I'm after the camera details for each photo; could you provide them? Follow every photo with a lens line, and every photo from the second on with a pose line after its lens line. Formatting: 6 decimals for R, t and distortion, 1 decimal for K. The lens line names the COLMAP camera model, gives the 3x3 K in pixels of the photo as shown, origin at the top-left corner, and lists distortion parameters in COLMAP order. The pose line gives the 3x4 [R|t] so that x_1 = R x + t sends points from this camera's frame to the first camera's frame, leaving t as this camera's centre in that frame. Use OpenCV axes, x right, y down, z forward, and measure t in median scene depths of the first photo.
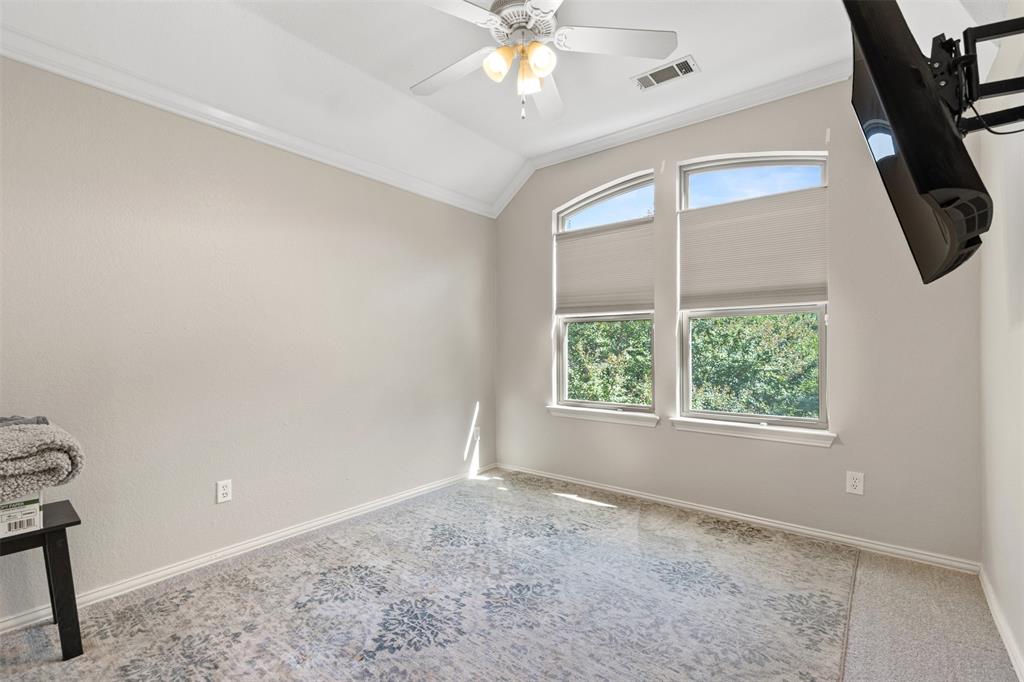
lens RADIAL K [[466.3, 0, 510.5], [0, 466.3, 342.2], [0, 0, 1]] dist [-0.000005, -0.000001]
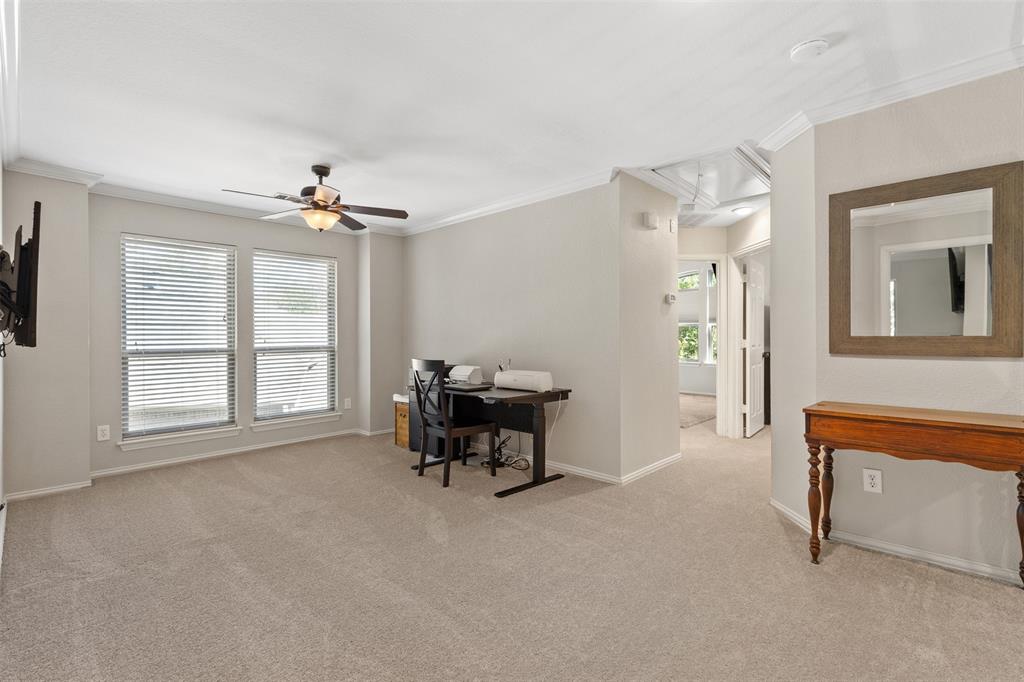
lens RADIAL K [[466.3, 0, 513.2], [0, 466.3, 338.7], [0, 0, 1]] dist [-0.000005, -0.000001]
pose [[0.995300, 0.000281, -0.096844, -0.272228], [0.000451, 0.999971, 0.007541, 0.002919], [0.096843, -0.007549, 0.995271, -0.984923]]
